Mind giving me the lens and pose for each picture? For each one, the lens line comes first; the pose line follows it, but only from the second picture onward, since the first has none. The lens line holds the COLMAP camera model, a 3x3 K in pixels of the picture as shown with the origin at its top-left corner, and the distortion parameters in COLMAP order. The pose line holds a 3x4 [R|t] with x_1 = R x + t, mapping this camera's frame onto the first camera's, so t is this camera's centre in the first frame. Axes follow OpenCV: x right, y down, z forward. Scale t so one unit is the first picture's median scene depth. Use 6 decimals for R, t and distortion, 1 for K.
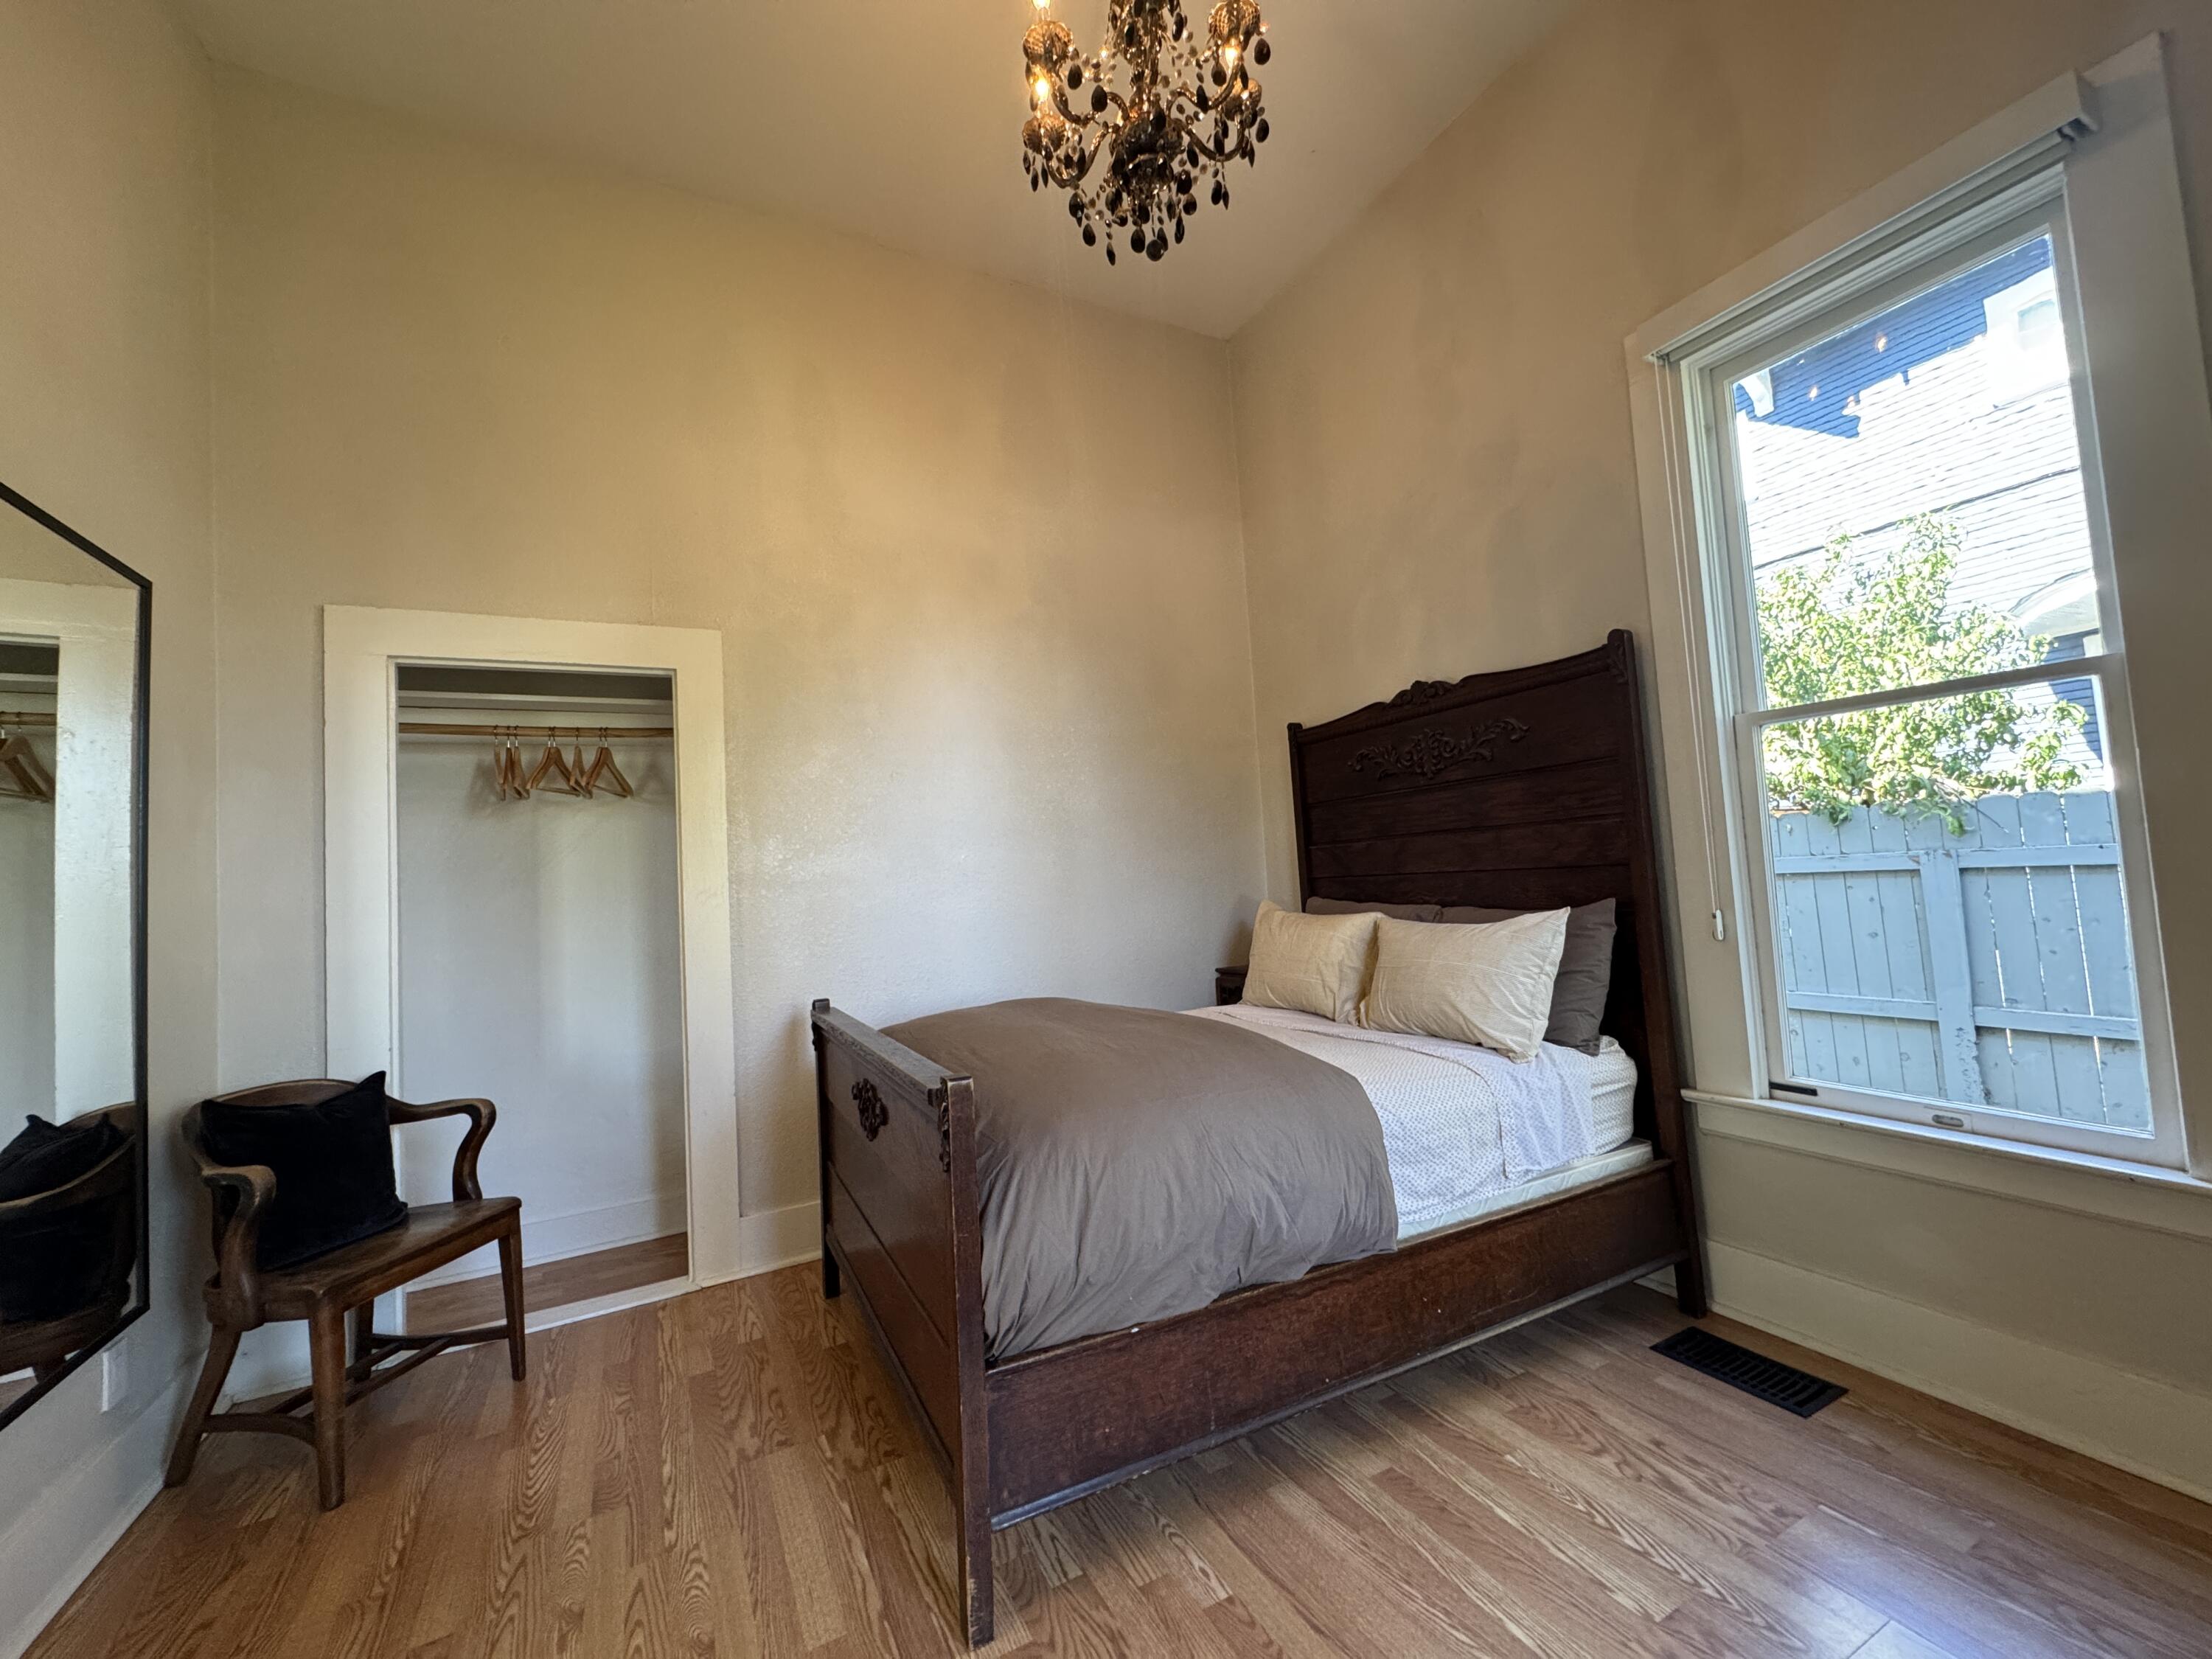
lens RADIAL K [[880.9, 0, 1100.9], [0, 880.9, 824.7], [0, 0, 1]] dist [-0.001474, 0.000252]
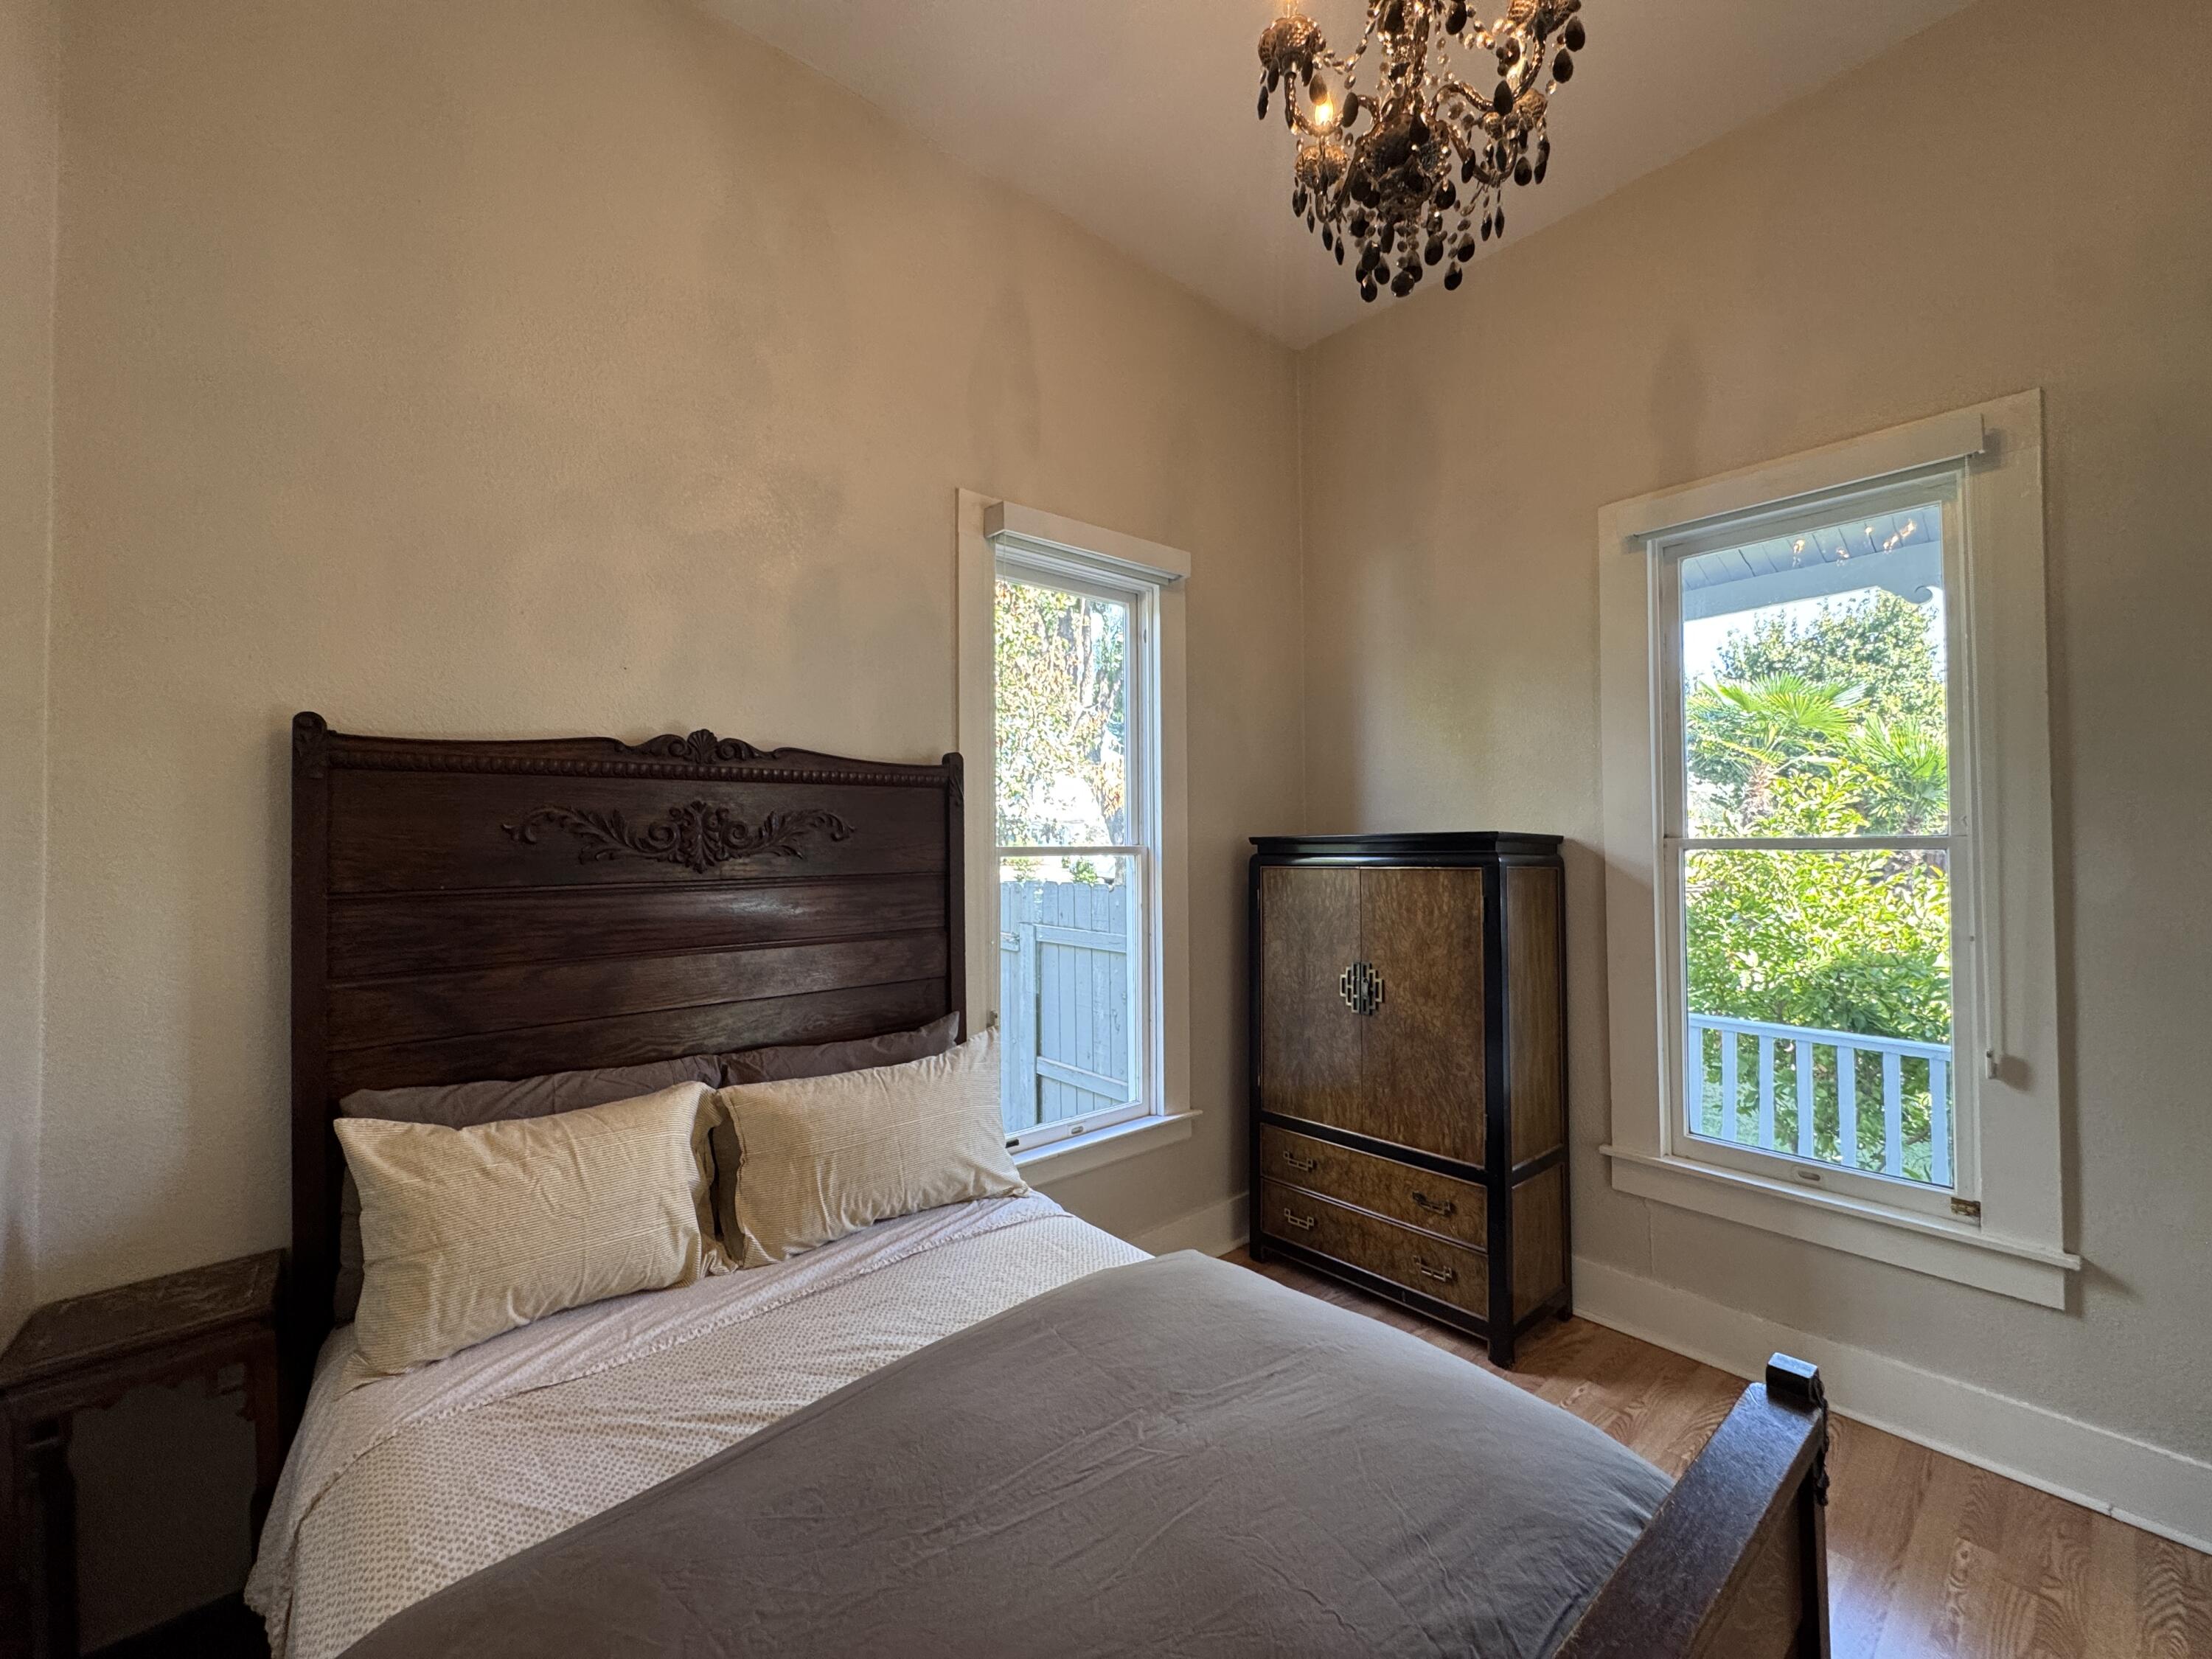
lens RADIAL K [[880.9, 0, 1107.9], [0, 880.9, 823.5], [0, 0, 1]] dist [-0.001474, 0.000252]
pose [[-0.235292, 0.088782, 0.967861, -0.416017], [-0.030988, 0.994628, -0.098770, -0.034572], [-0.971431, -0.053232, -0.231277, 0.934271]]
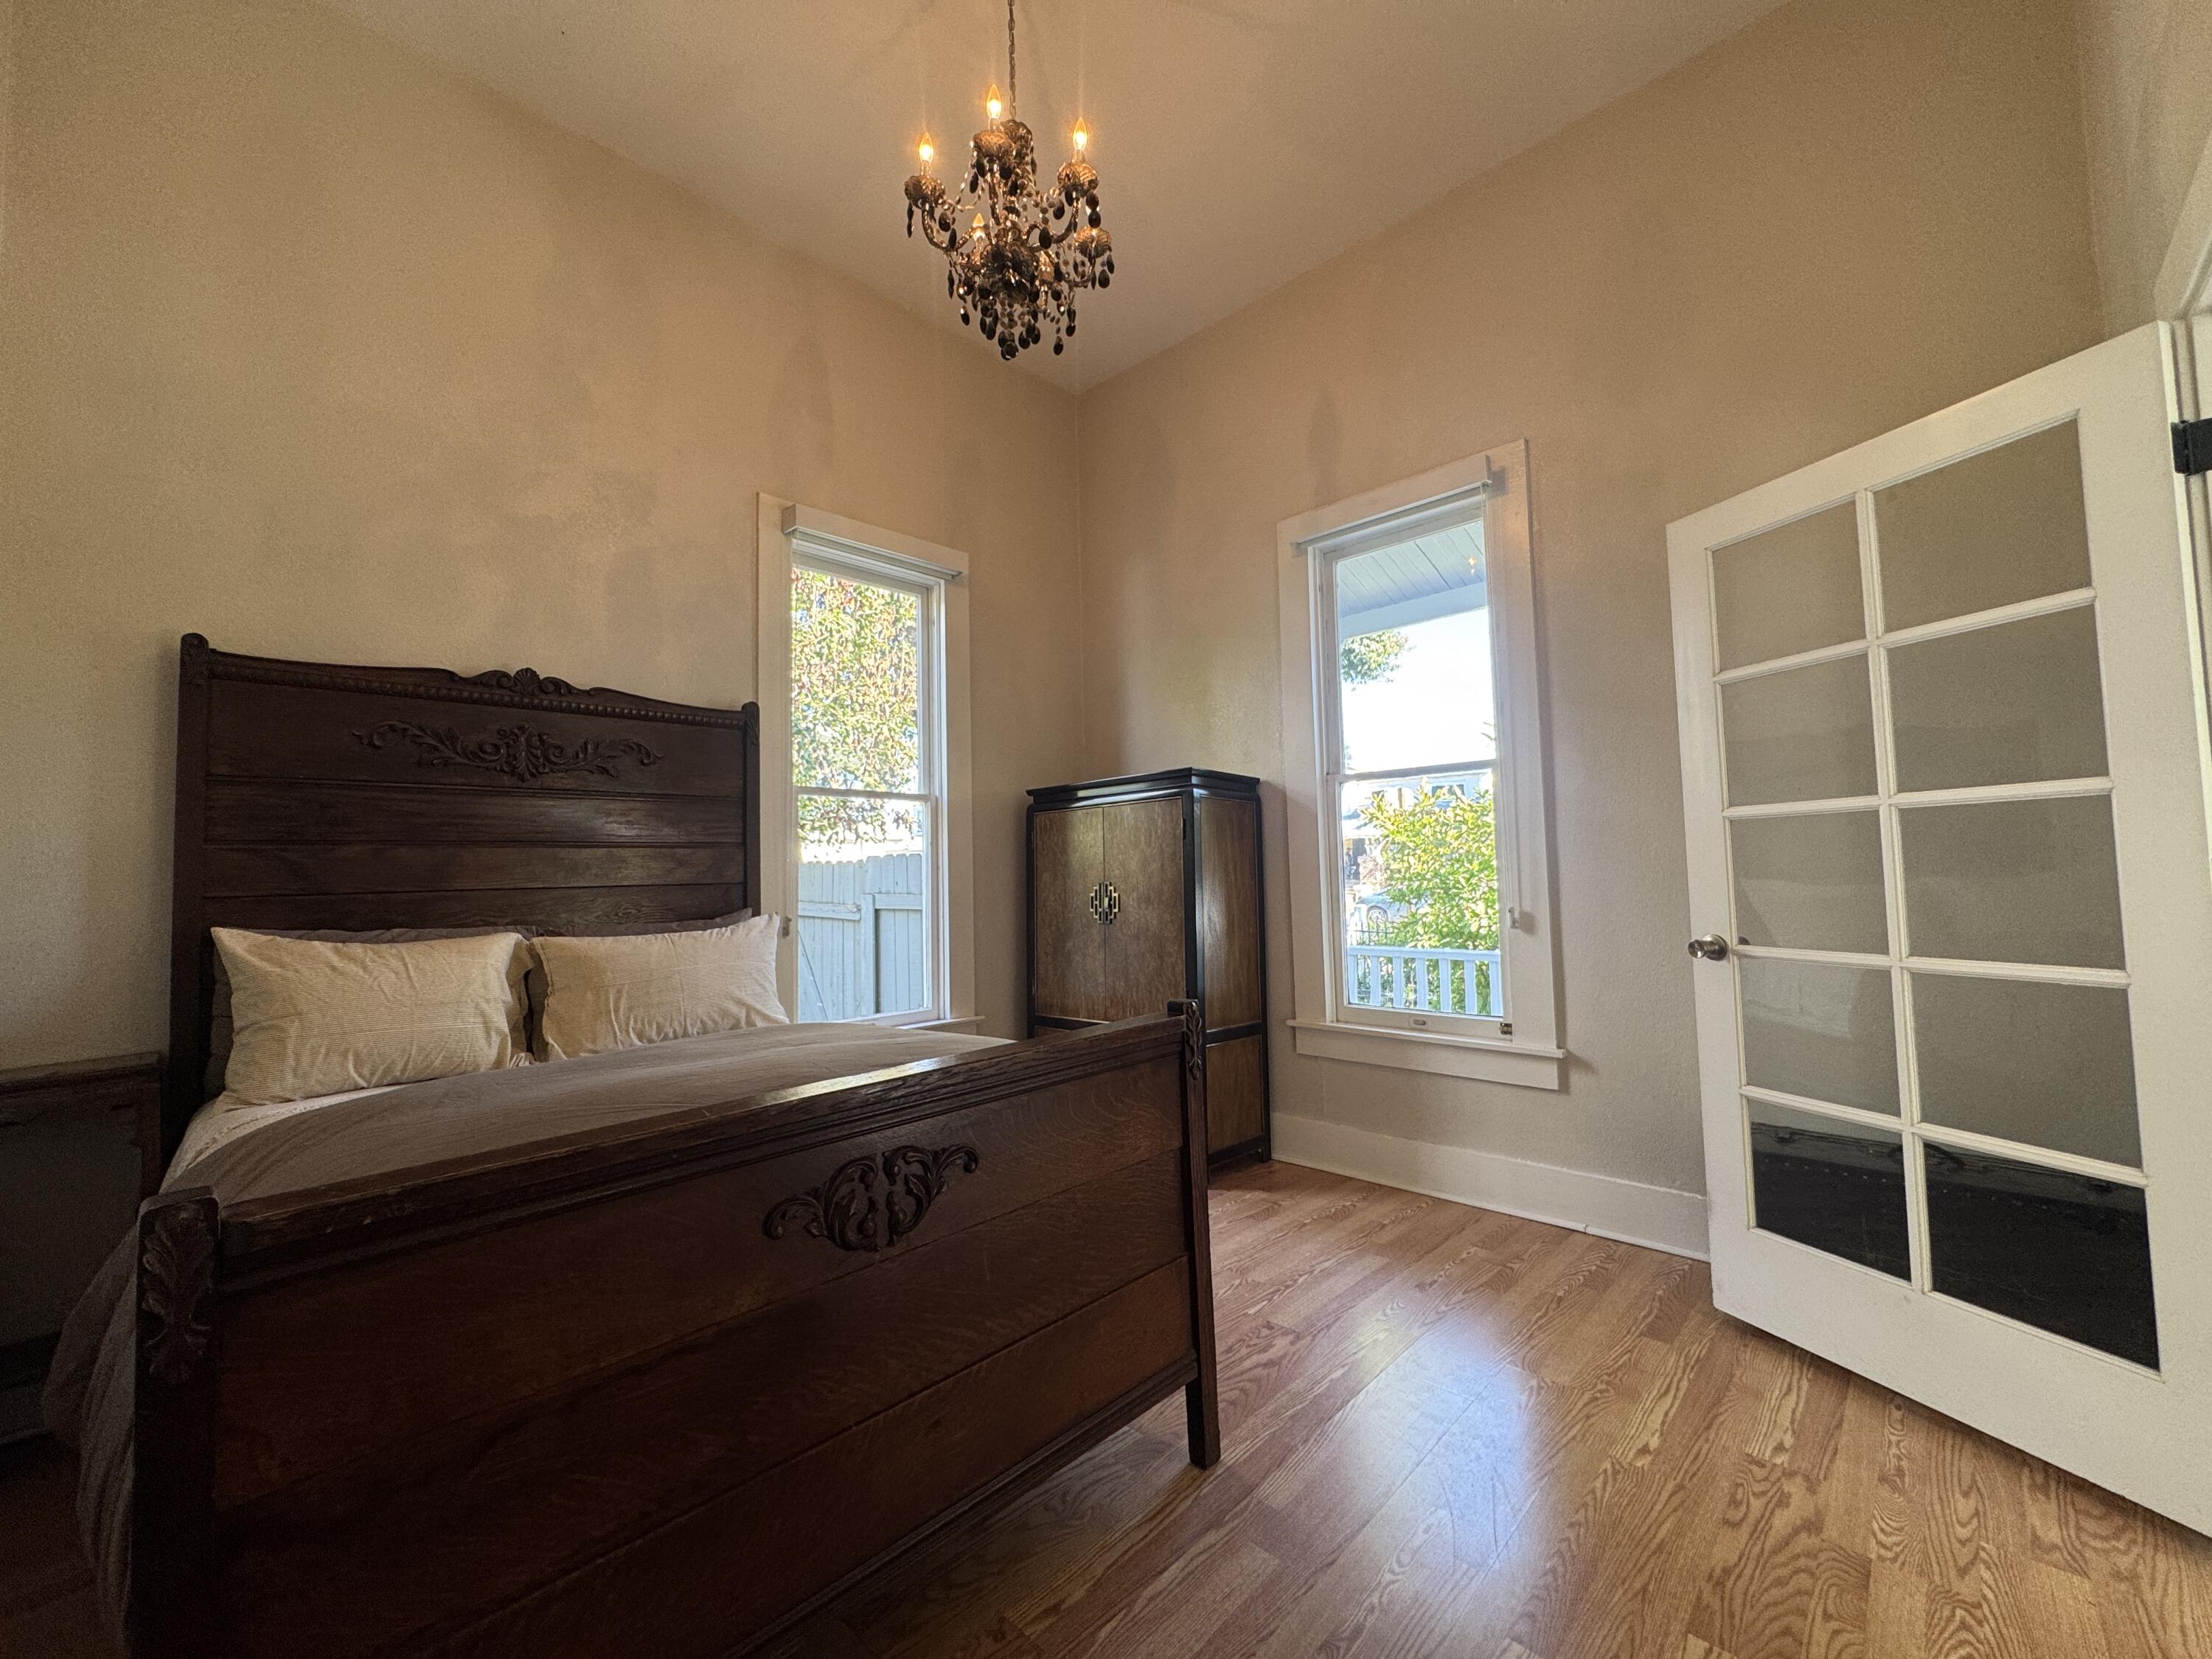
lens RADIAL K [[880.9, 0, 1106.4], [0, 880.9, 822.8], [0, 0, 1]] dist [-0.001474, 0.000252]
pose [[-0.328984, 0.129560, 0.935406, -0.690020], [-0.008314, 0.990108, -0.140061, 0.116983], [-0.944299, -0.053854, -0.324652, 0.808190]]
